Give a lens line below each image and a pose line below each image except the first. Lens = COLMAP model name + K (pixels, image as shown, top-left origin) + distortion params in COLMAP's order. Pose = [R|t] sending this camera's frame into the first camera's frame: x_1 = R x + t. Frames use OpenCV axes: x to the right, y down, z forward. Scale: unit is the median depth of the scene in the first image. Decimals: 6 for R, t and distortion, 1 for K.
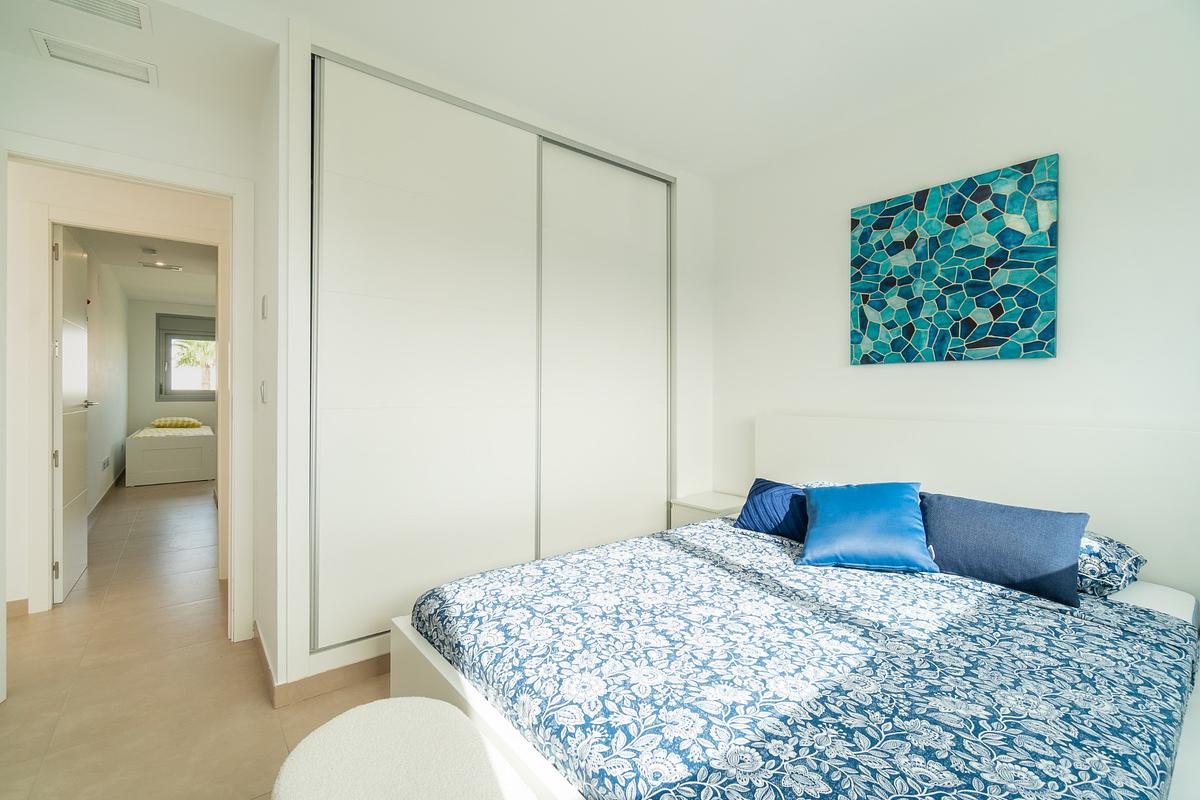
lens RADIAL K [[532.6, 0, 591.1], [0, 532.6, 393.6], [0, 0, 1]] dist [-0.001186, 0.000193]
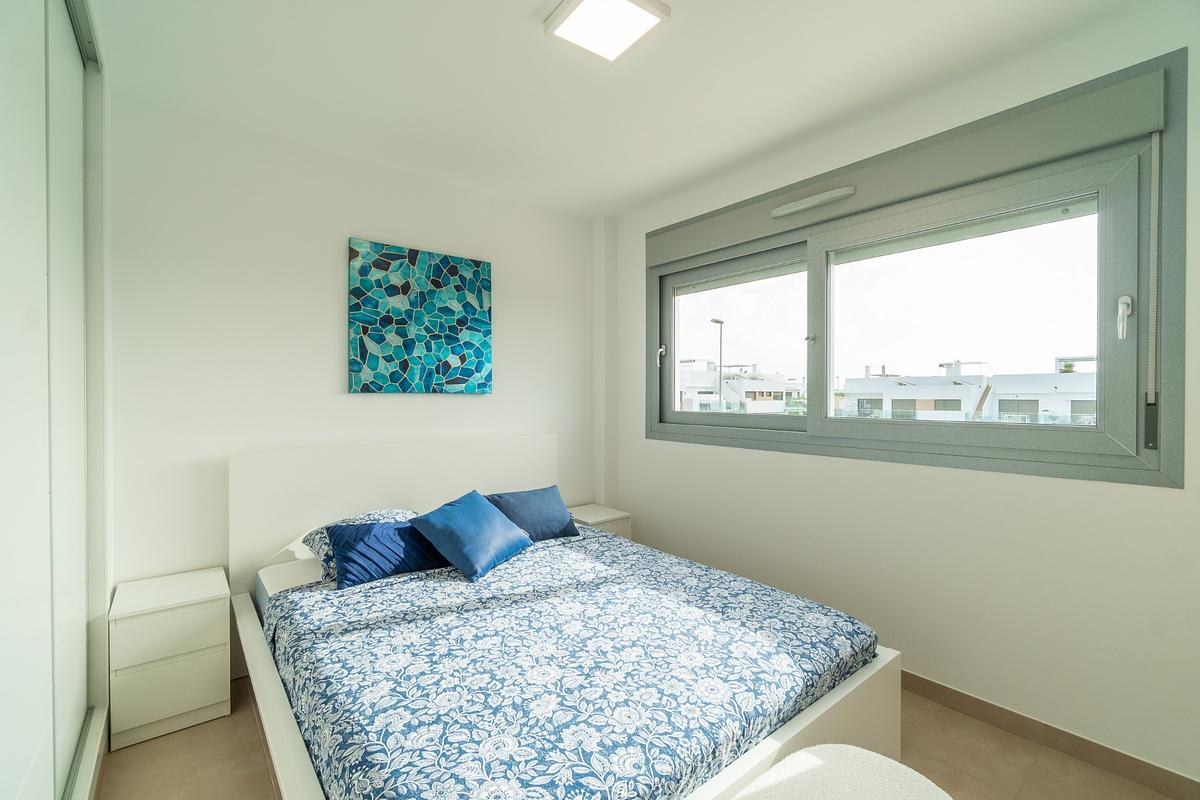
lens RADIAL K [[532.6, 0, 591.1], [0, 532.6, 393.6], [0, 0, 1]] dist [-0.001186, 0.000193]
pose [[-0.032311, -0.001430, 0.999477, -0.646652], [0.003786, 0.999992, 0.001553, -0.063730], [-0.999471, 0.003835, -0.032306, 0.704559]]
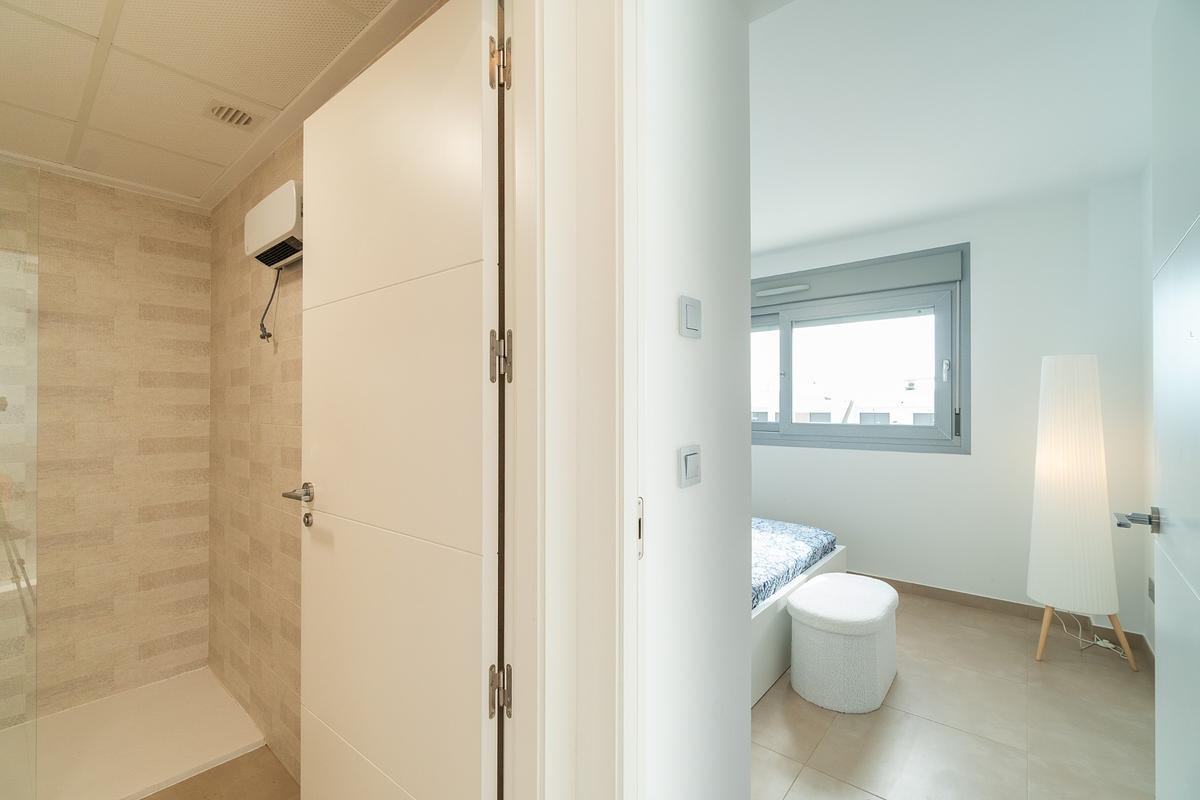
lens RADIAL K [[518.2, 0, 600.0], [0, 518.2, 400.0], [0, 0, 1]] dist [-0.019736, -0.000039]
pose [[-0.217538, 0.011377, 0.975985, -1.204423], [0.001272, 0.999935, -0.011373, -0.069867], [-0.976051, -0.001233, -0.217539, 1.281939]]
